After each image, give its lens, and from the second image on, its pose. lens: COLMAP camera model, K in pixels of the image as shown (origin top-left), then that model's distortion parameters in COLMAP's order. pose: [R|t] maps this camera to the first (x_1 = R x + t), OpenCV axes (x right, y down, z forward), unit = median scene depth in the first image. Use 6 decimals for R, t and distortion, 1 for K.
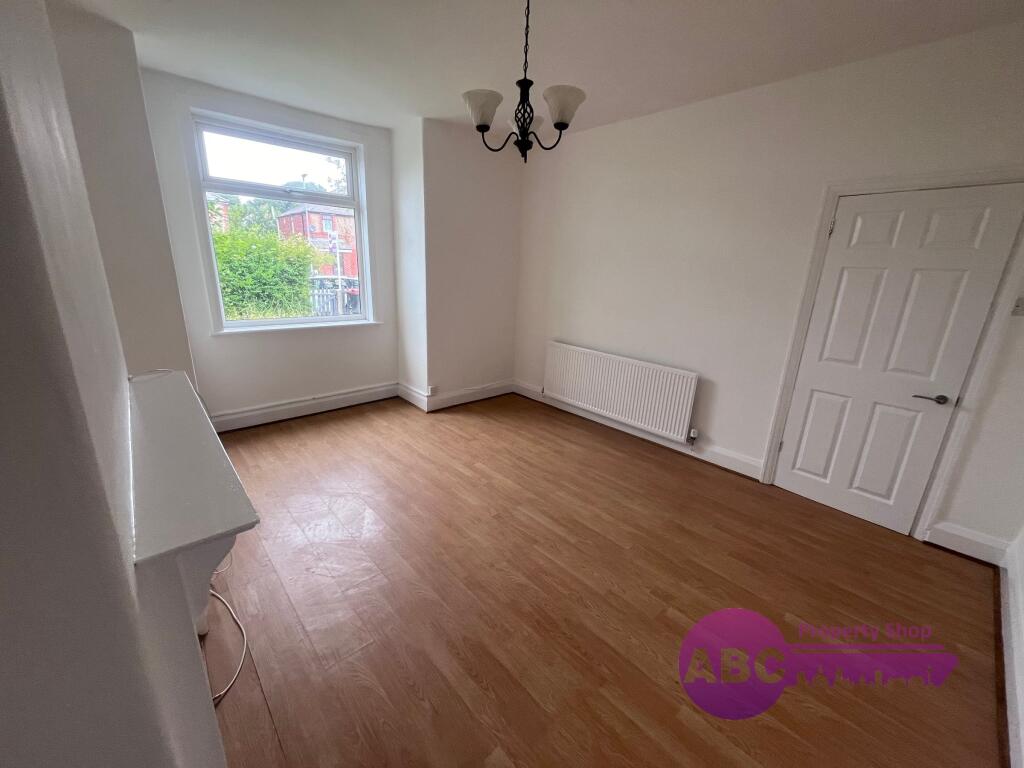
lens RADIAL K [[412.8, 0, 509.9], [0, 412.8, 385.5], [0, 0, 1]] dist [-0.000822, 0.000070]
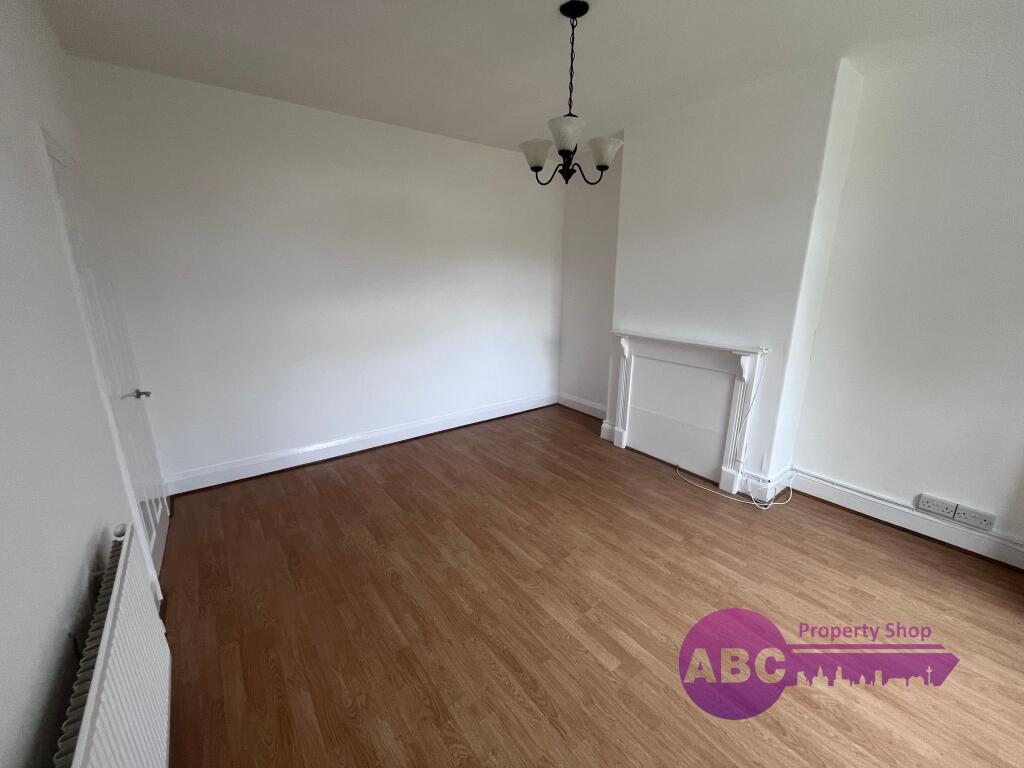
lens RADIAL K [[412.8, 0, 509.9], [0, 412.8, 385.5], [0, 0, 1]] dist [-0.000822, 0.000070]
pose [[-0.994932, -0.057330, 0.082605, 0.036418], [-0.005014, 0.848799, 0.528692, -0.471410], [-0.100425, 0.525598, -0.844785, 1.559459]]
